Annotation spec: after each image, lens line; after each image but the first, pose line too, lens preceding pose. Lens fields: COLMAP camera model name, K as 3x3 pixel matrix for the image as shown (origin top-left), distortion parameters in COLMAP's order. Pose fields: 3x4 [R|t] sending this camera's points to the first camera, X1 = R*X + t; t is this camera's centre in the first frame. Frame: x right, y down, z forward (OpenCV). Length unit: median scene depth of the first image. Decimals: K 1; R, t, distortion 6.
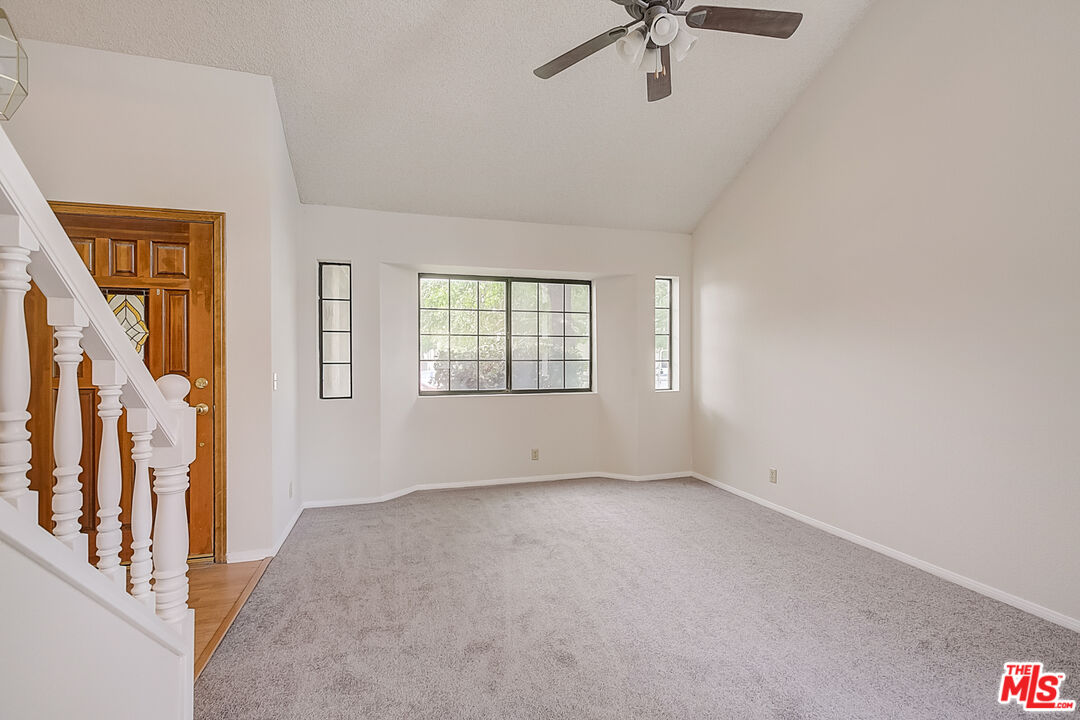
lens RADIAL K [[484.0, 0, 541.6], [0, 484.0, 357.4], [0, 0, 1]] dist [-0.018894, 0.011007]
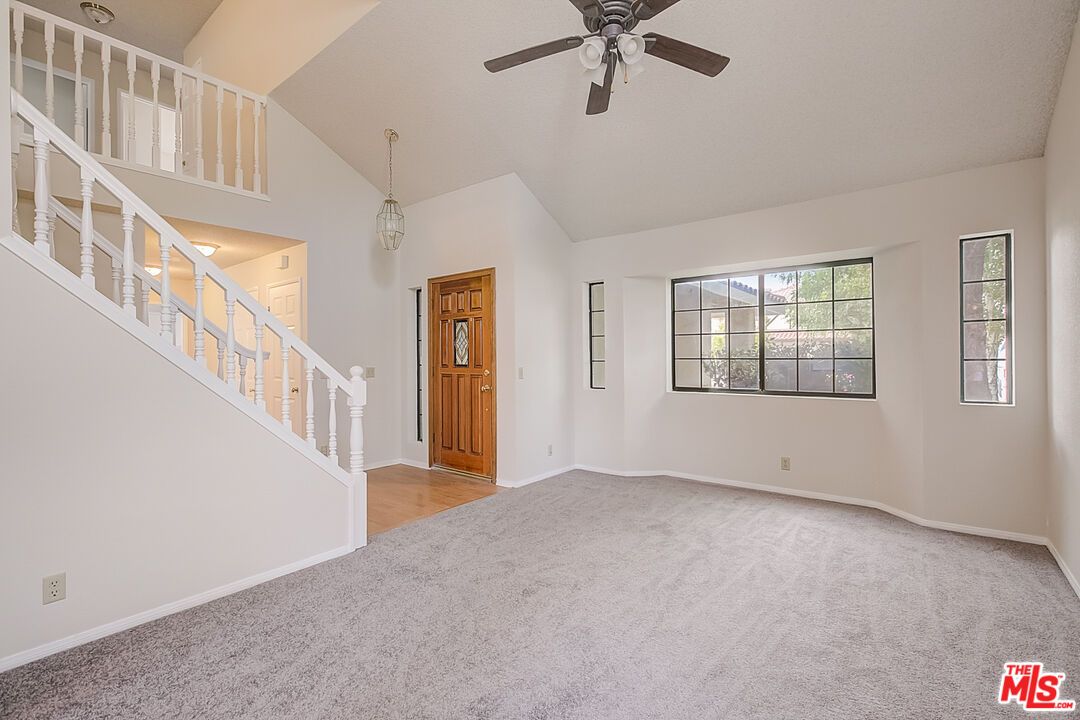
lens RADIAL K [[484.0, 0, 541.6], [0, 484.0, 357.4], [0, 0, 1]] dist [-0.018894, 0.011007]
pose [[0.570815, -0.003070, -0.821073, 0.581189], [0.005765, 0.999983, 0.000269, 0.001355], [0.821058, -0.004888, 0.570823, 0.153940]]
